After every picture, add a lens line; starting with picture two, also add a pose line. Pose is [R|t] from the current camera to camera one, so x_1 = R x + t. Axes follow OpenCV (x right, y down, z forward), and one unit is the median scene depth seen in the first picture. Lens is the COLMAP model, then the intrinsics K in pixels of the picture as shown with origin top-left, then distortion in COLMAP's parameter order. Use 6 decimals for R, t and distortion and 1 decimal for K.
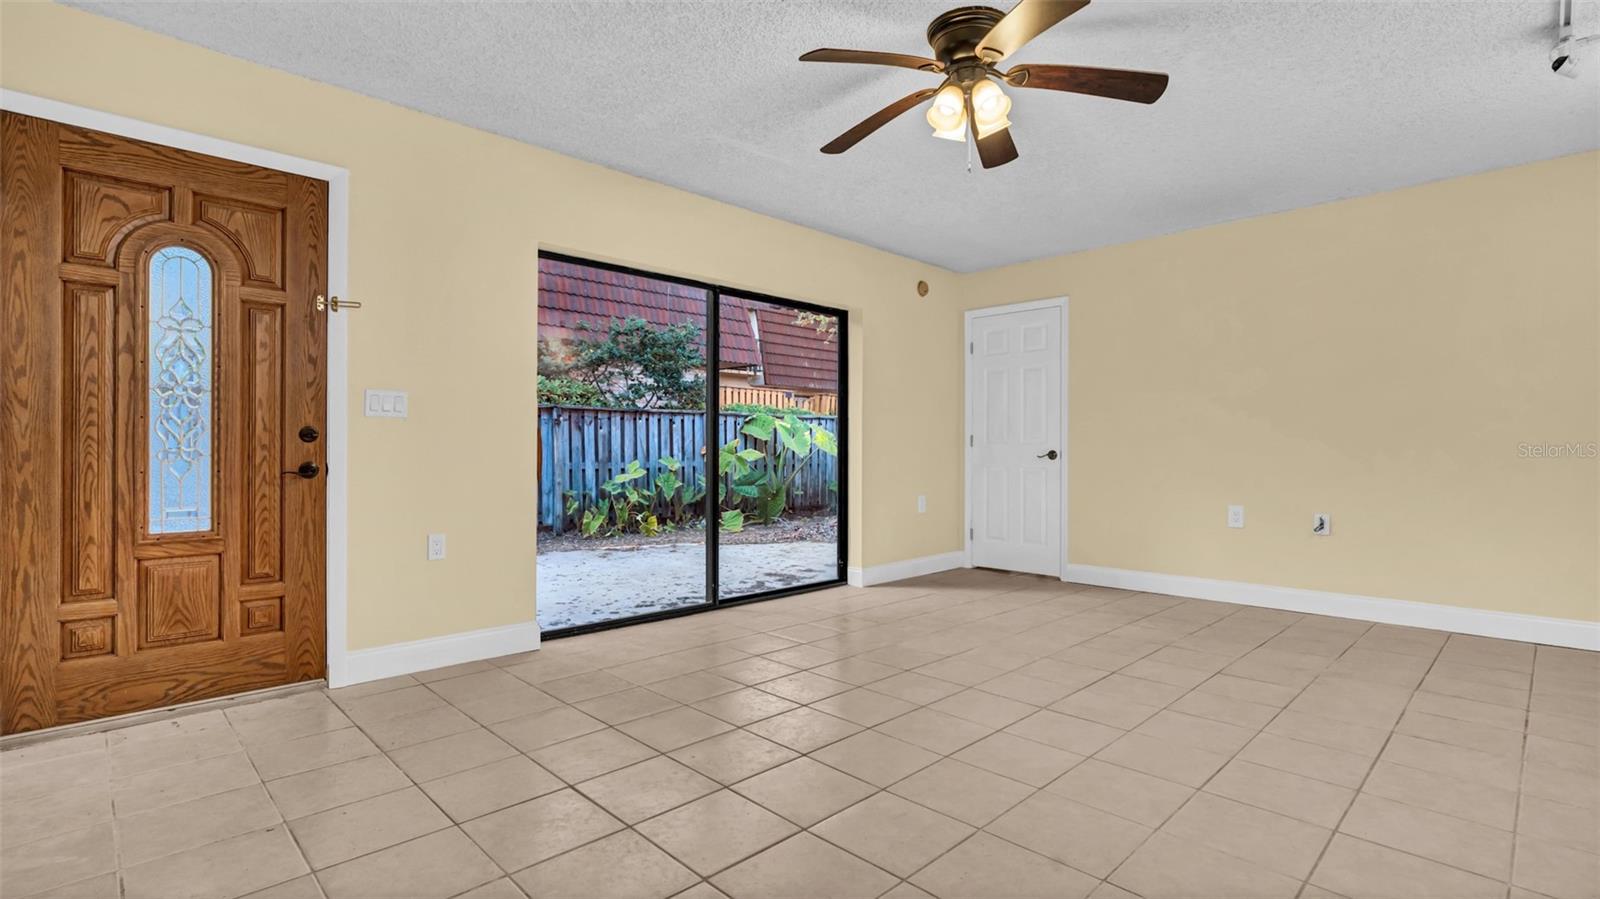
lens RADIAL K [[738.3, 0, 770.7], [0, 738.3, 451.2], [0, 0, 1]] dist [-0.005717, 0.002166]
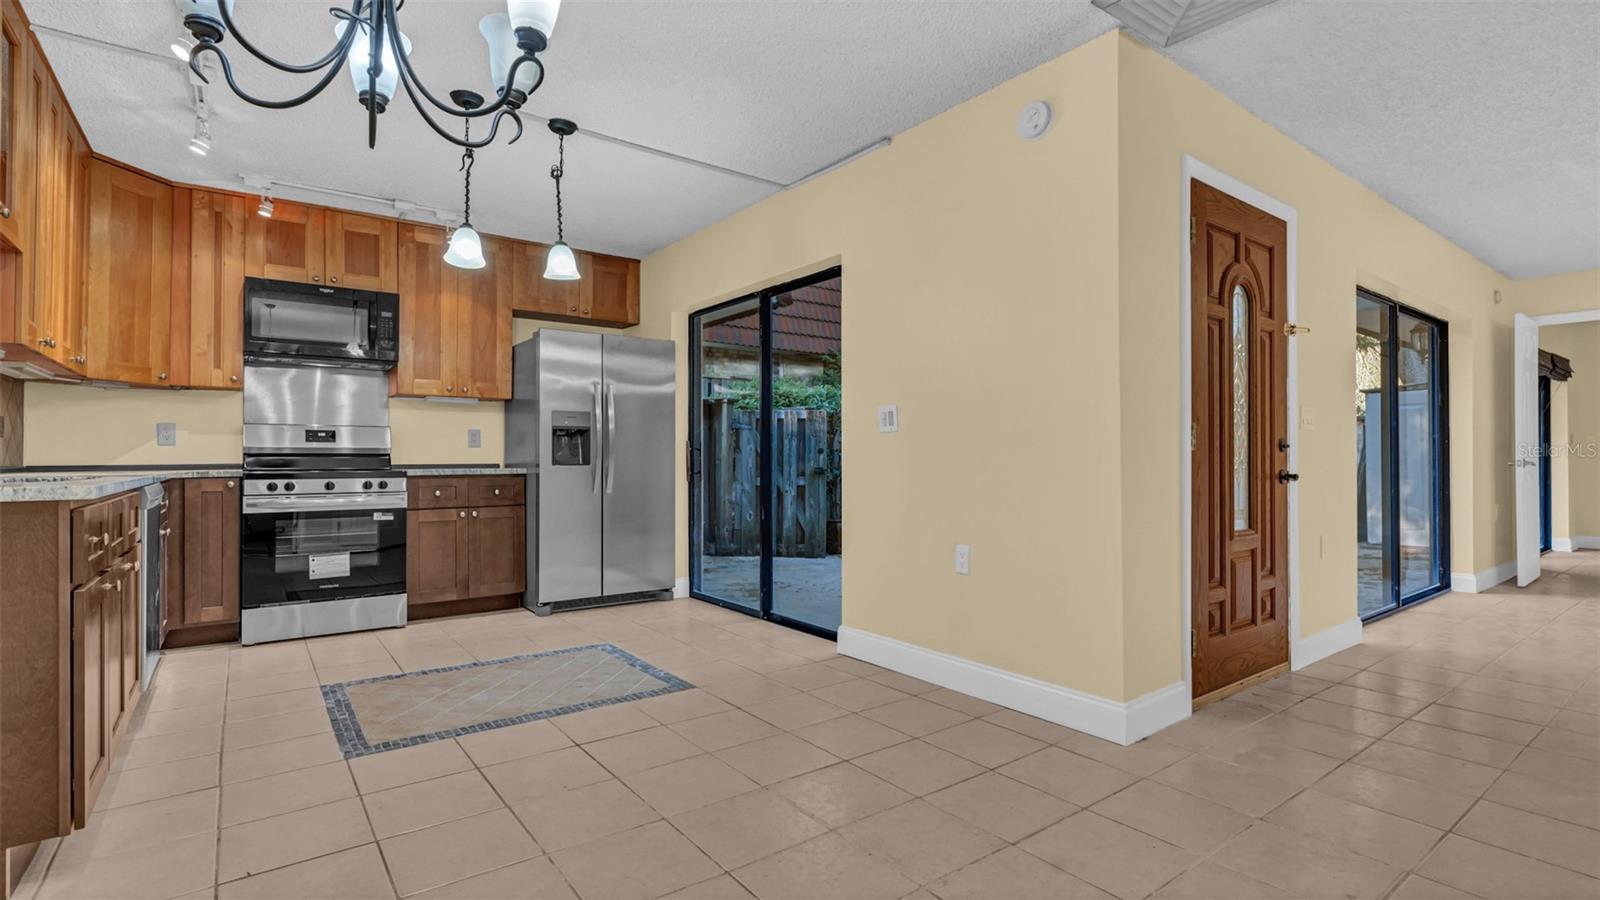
lens RADIAL K [[738.3, 0, 737.6], [0, 738.3, 445.8], [0, 0, 1]] dist [-0.005717, 0.002166]
pose [[0.992334, -0.006341, -0.123418, -1.291716], [0.003682, 0.999756, -0.021760, 0.000024], [0.123526, 0.021138, 0.992116, -0.215303]]
